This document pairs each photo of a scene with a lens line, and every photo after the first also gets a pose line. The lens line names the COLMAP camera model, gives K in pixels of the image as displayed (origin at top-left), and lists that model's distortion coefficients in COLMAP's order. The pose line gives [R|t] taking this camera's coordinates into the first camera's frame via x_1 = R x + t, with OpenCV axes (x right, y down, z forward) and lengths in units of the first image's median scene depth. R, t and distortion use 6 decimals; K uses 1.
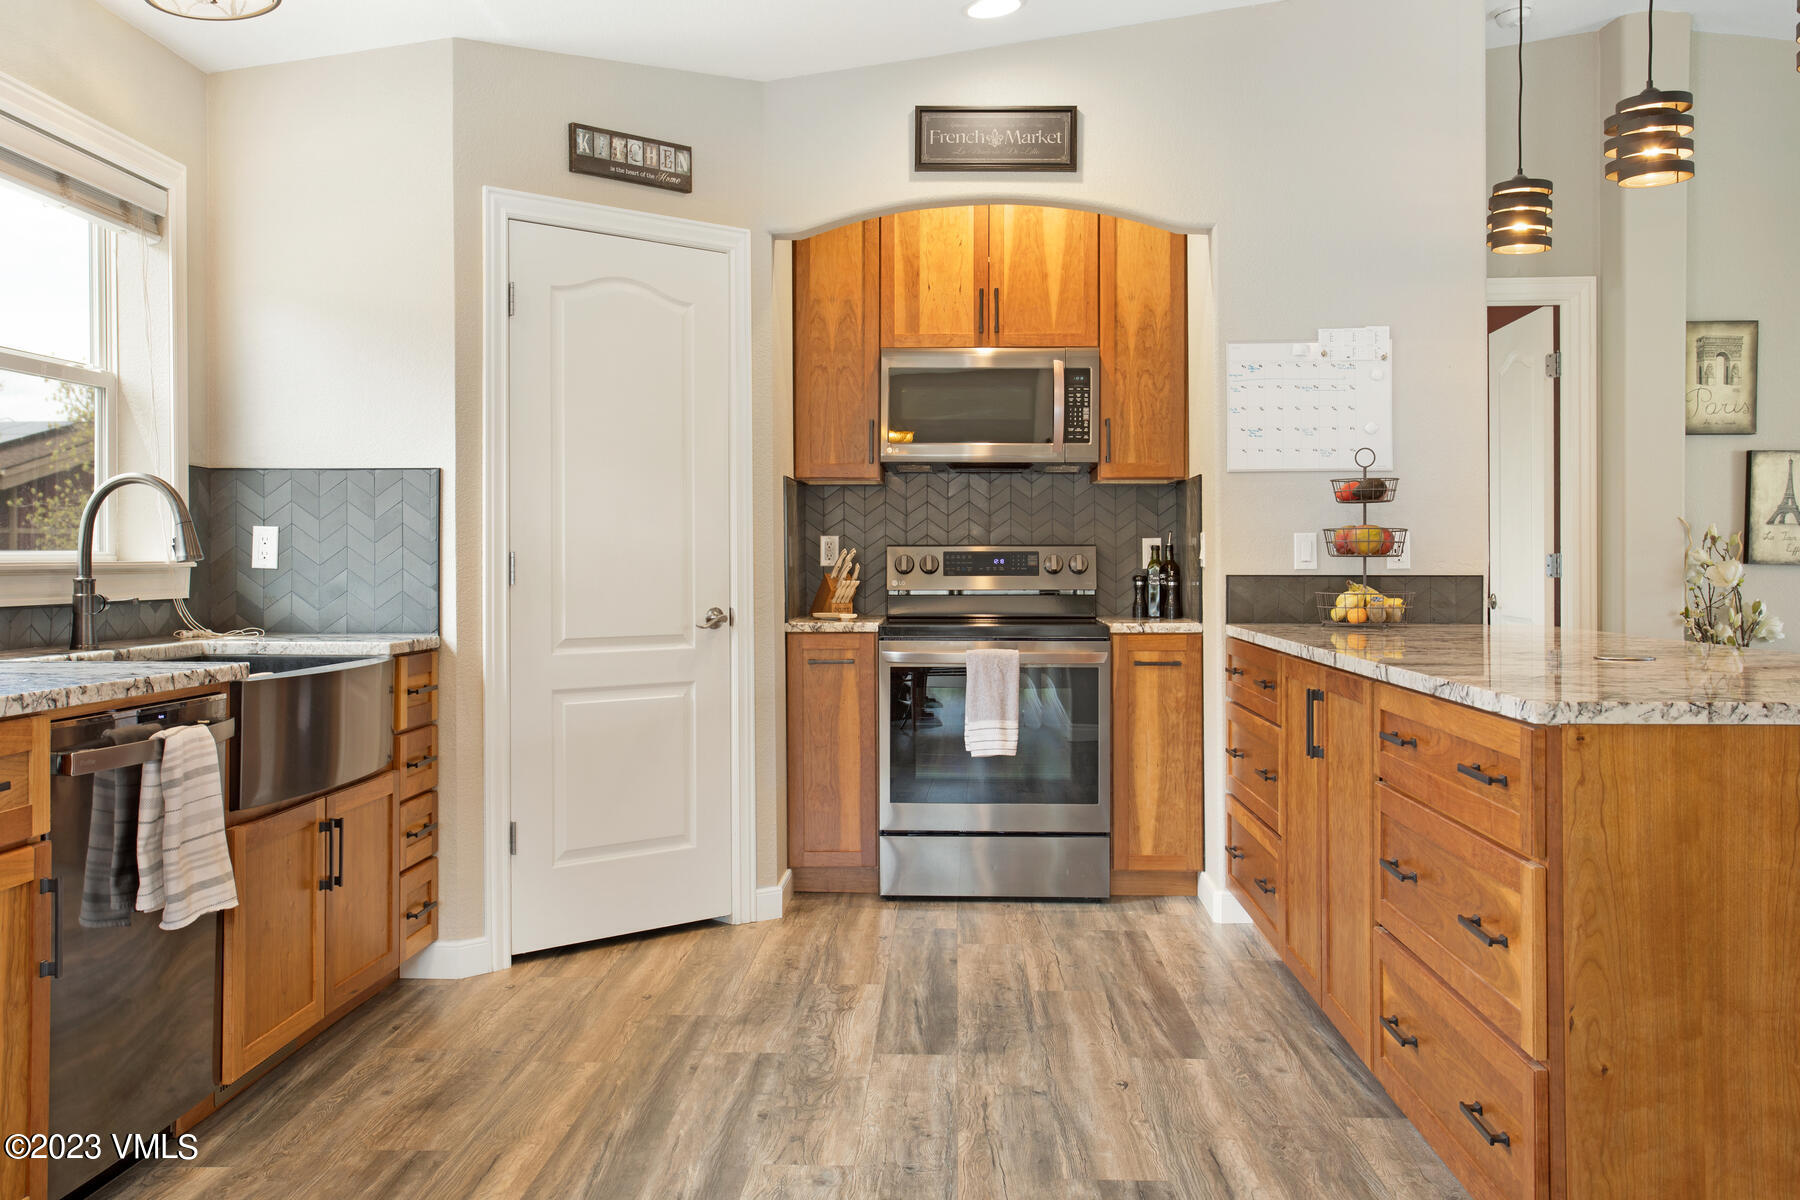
lens RADIAL K [[1597.1, 0, 936.3], [0, 1597.1, 563.8], [0, 0, 1]] dist [-0.005793, 0.008880]
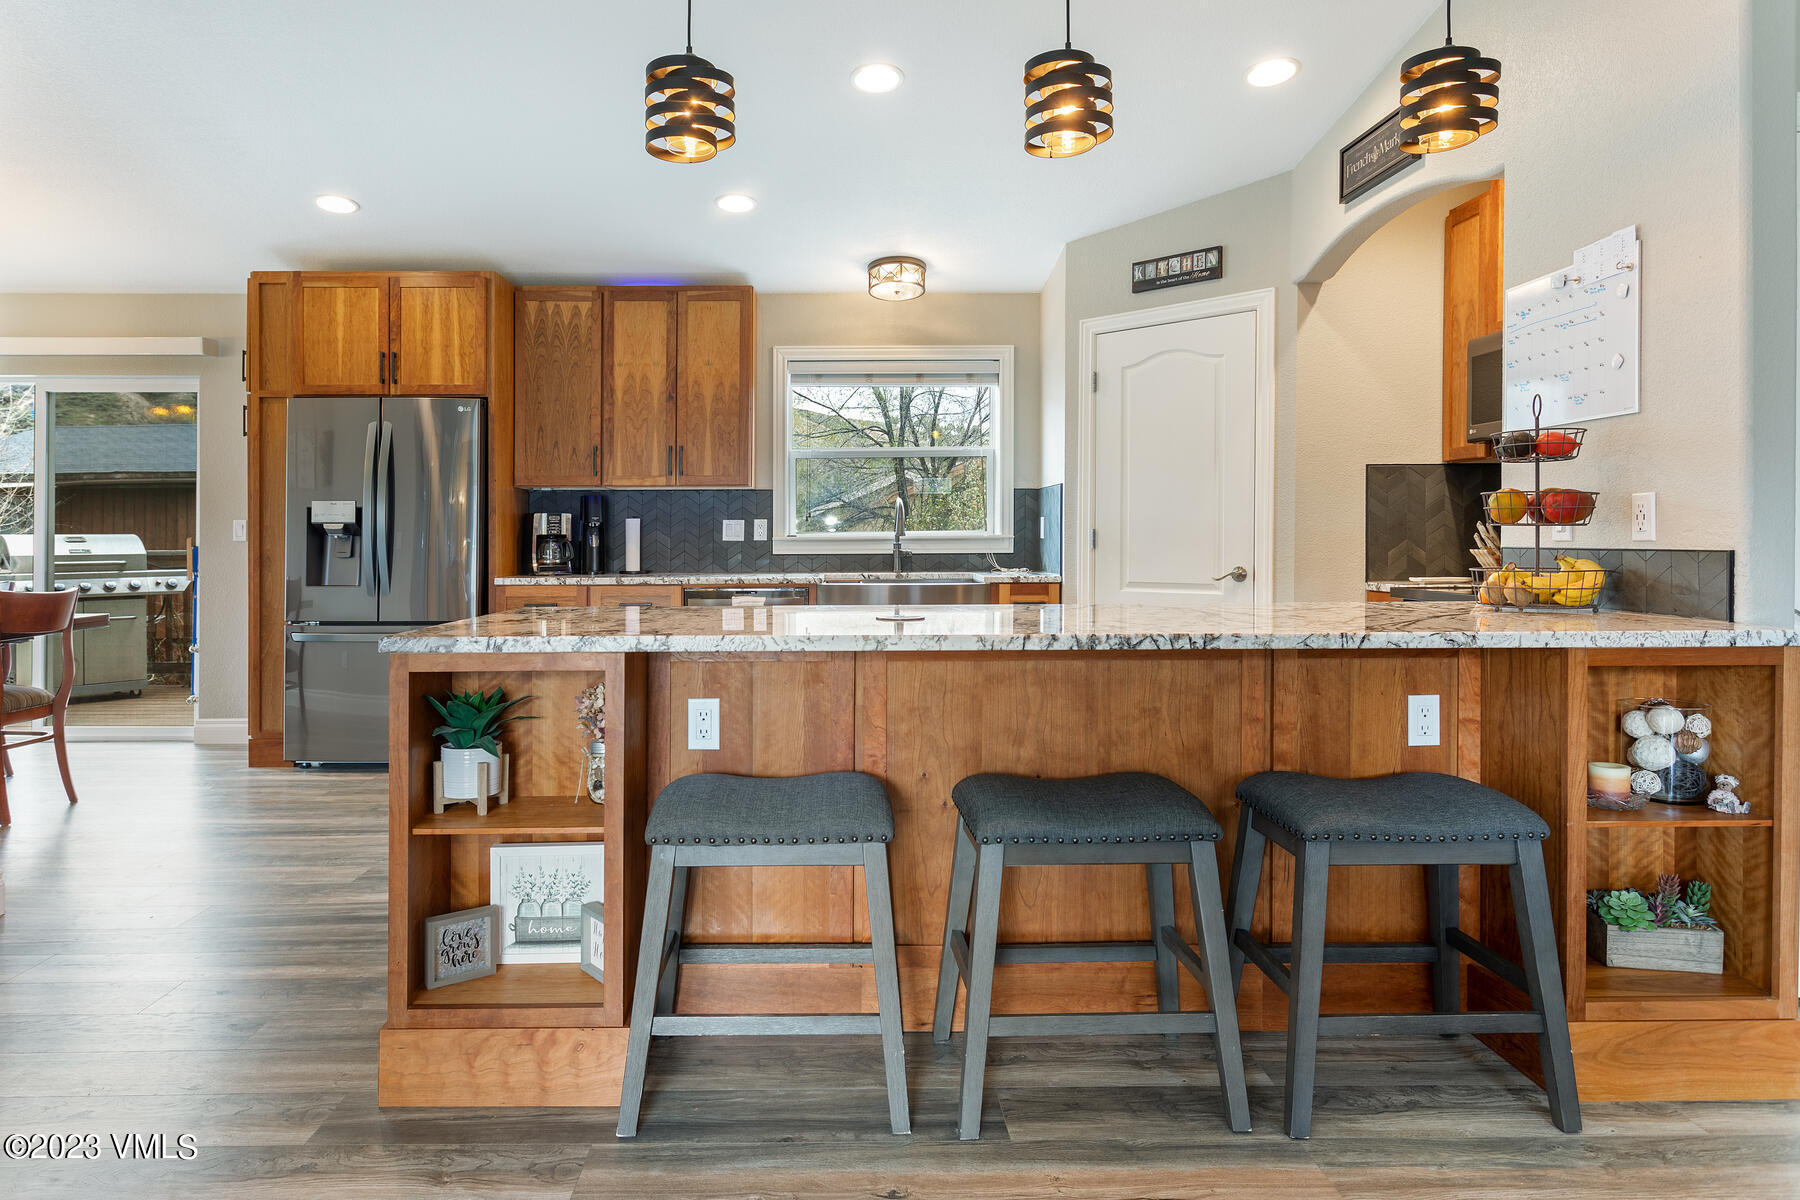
lens RADIAL K [[1079.3, 0, 845.1], [0, 1079.3, 535.1], [0, 0, 1]] dist [0.002301, -0.000226]
pose [[0.054659, -0.002523, -0.998502, 0.811658], [0.004173, 0.999989, -0.002298, -0.000175], [0.998496, -0.004041, 0.054669, 0.621606]]
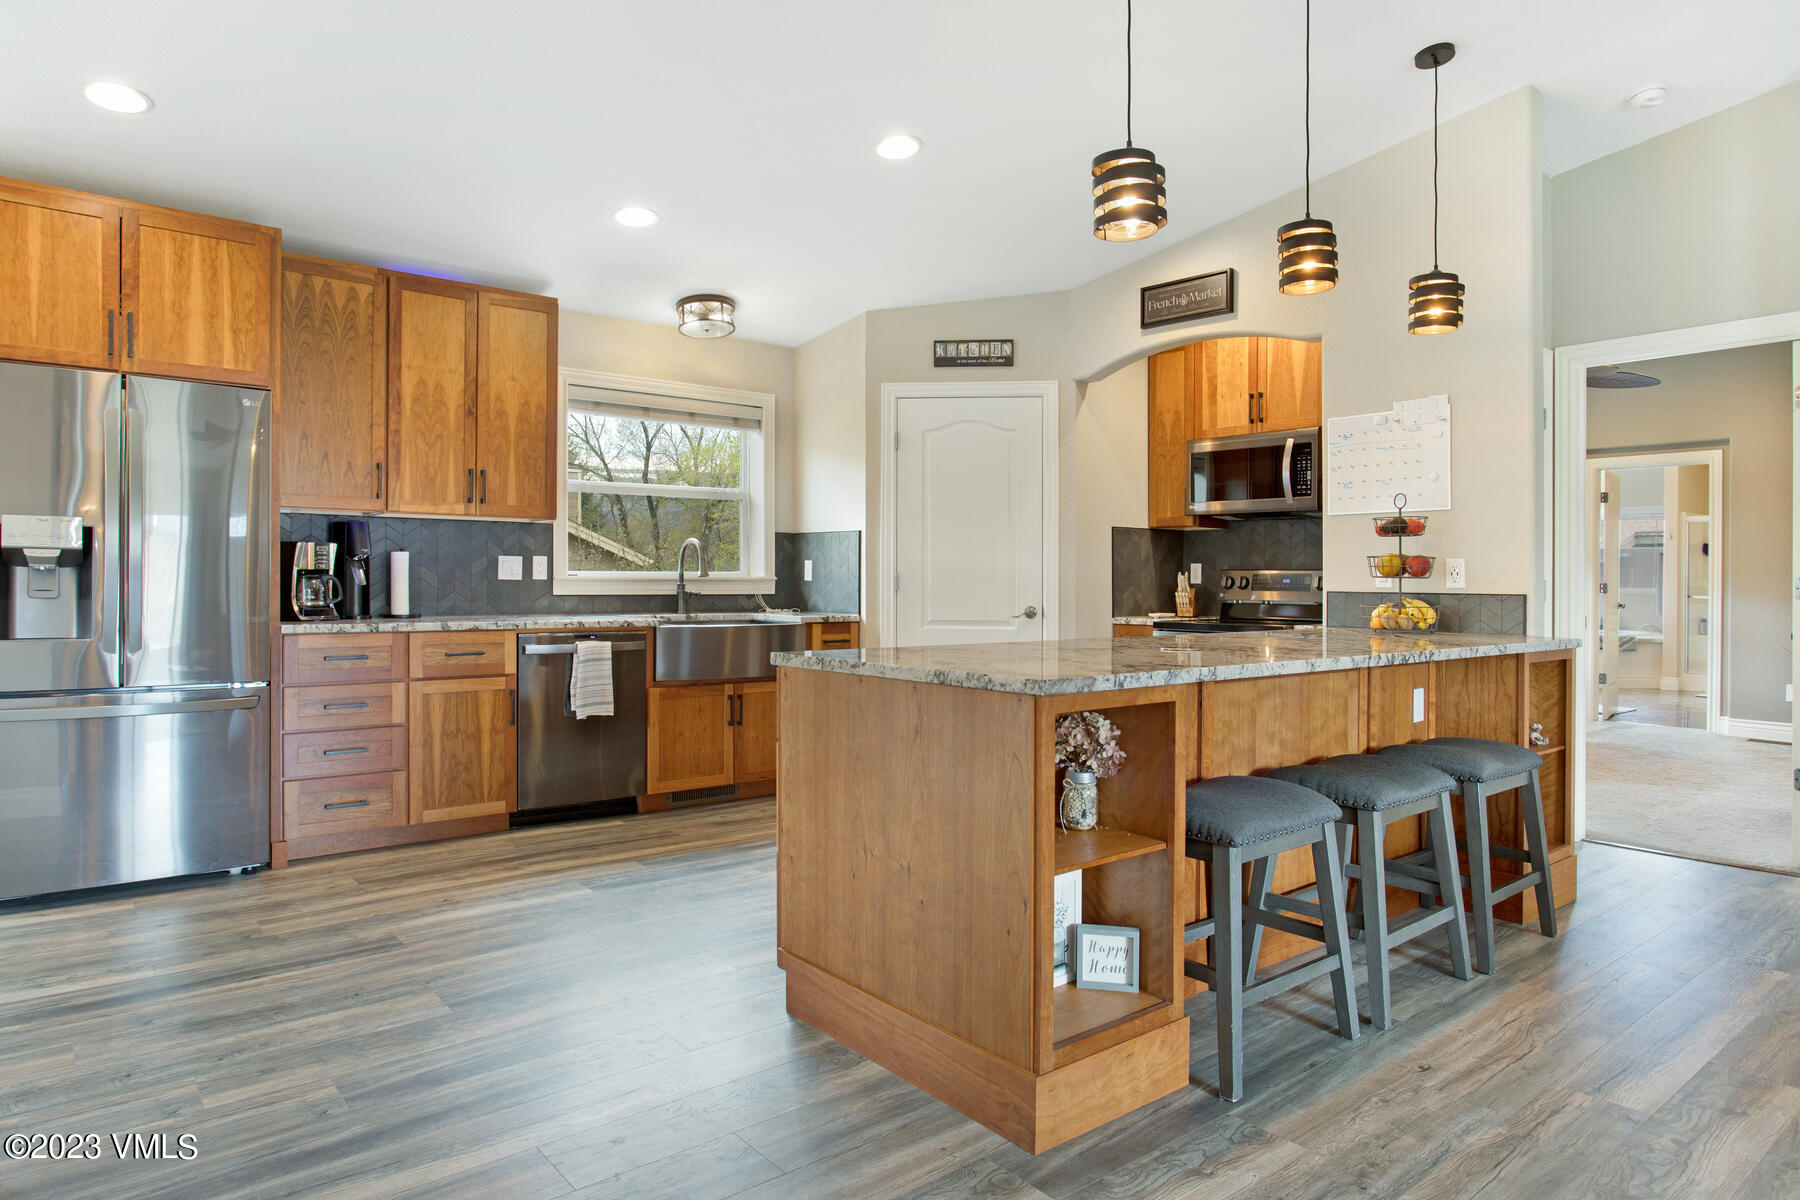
lens RADIAL K [[1079.3, 0, 866.8], [0, 1079.3, 584.4], [0, 0, 1]] dist [0.002301, -0.000226]
pose [[0.658380, 0.009253, -0.752629, 0.639289], [-0.008169, 0.999953, 0.005148, -0.000520], [0.752642, 0.002759, 0.658425, 0.107055]]
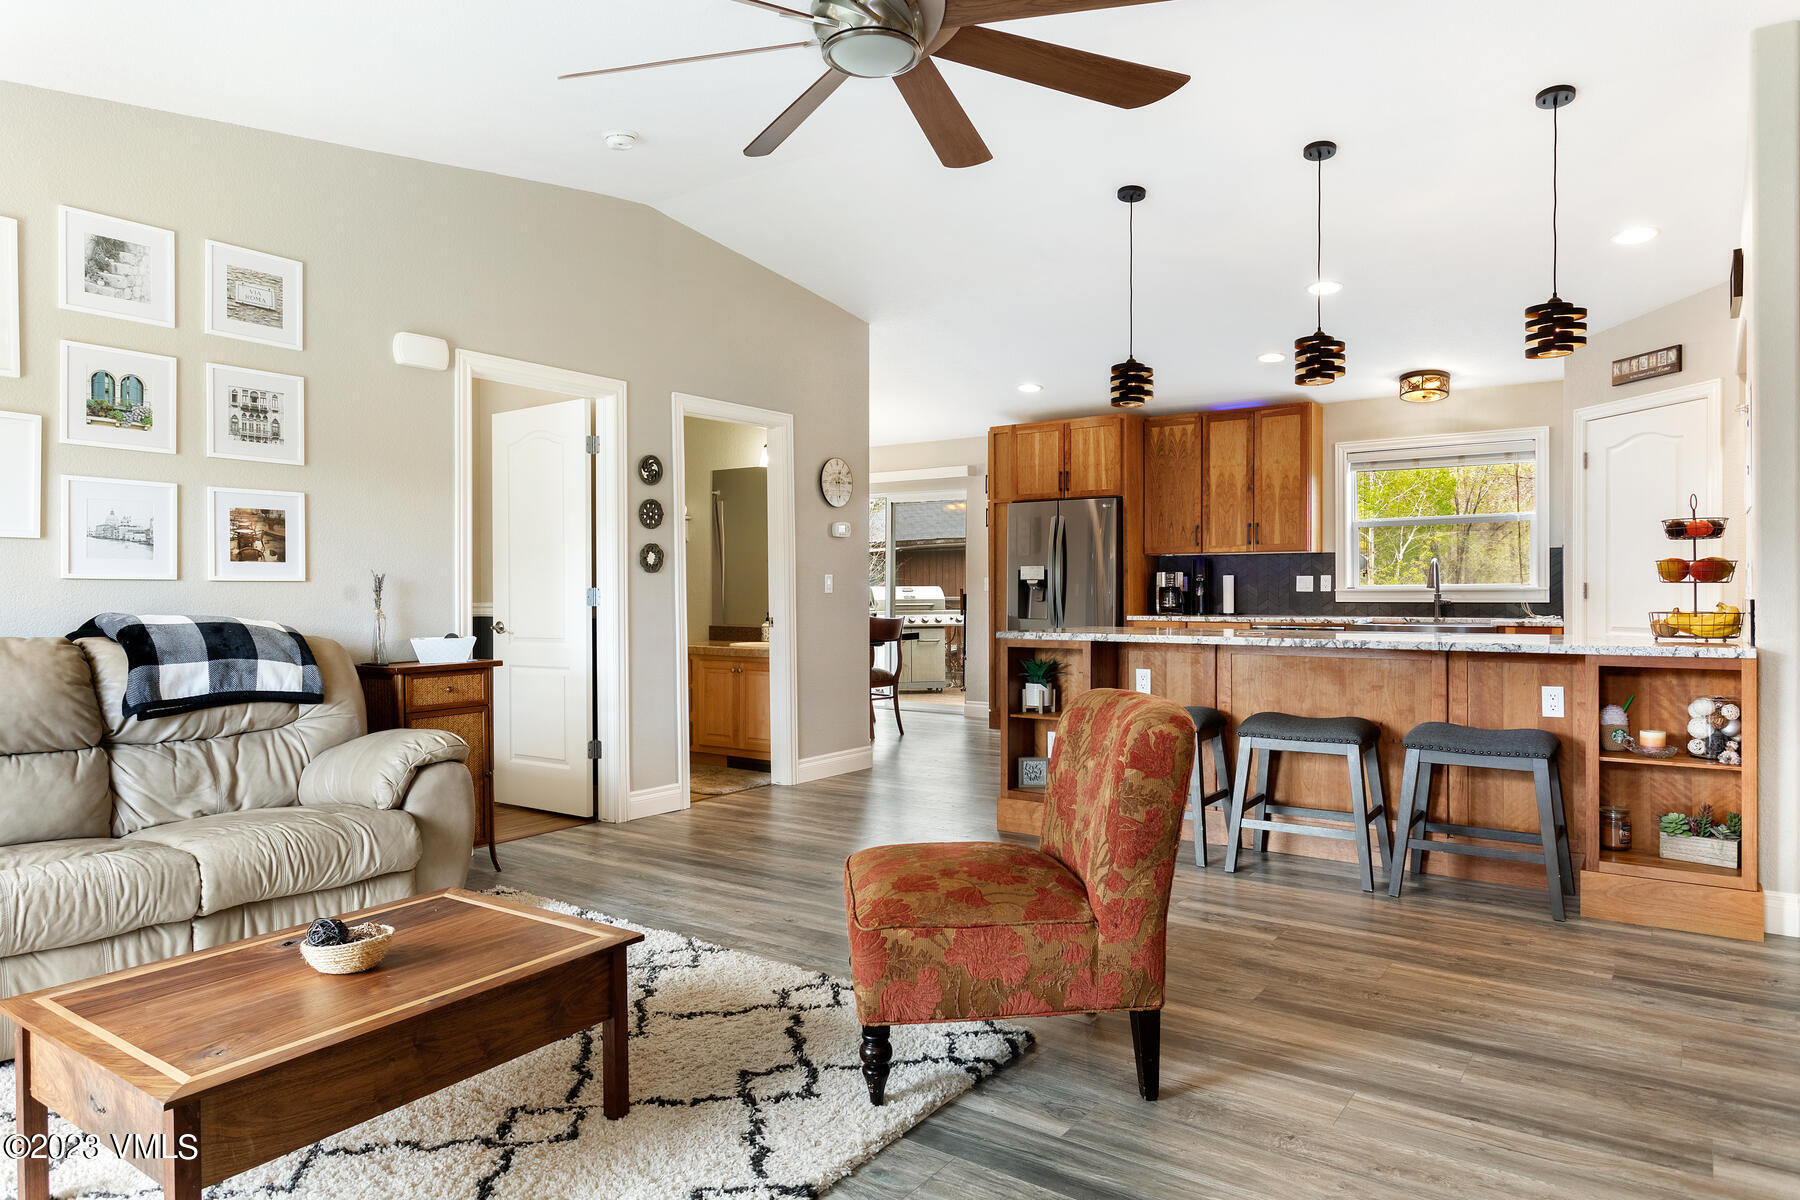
lens RADIAL K [[1102.7, 0, 895.6], [0, 1102.7, 582.0], [0, 0, 1]] dist [0.008504, -0.005361]
pose [[-0.550766, -0.004263, -0.834649, 1.318078], [0.003205, 0.999969, -0.007222, -0.001439], [0.834653, -0.006653, -0.550736, 0.969473]]
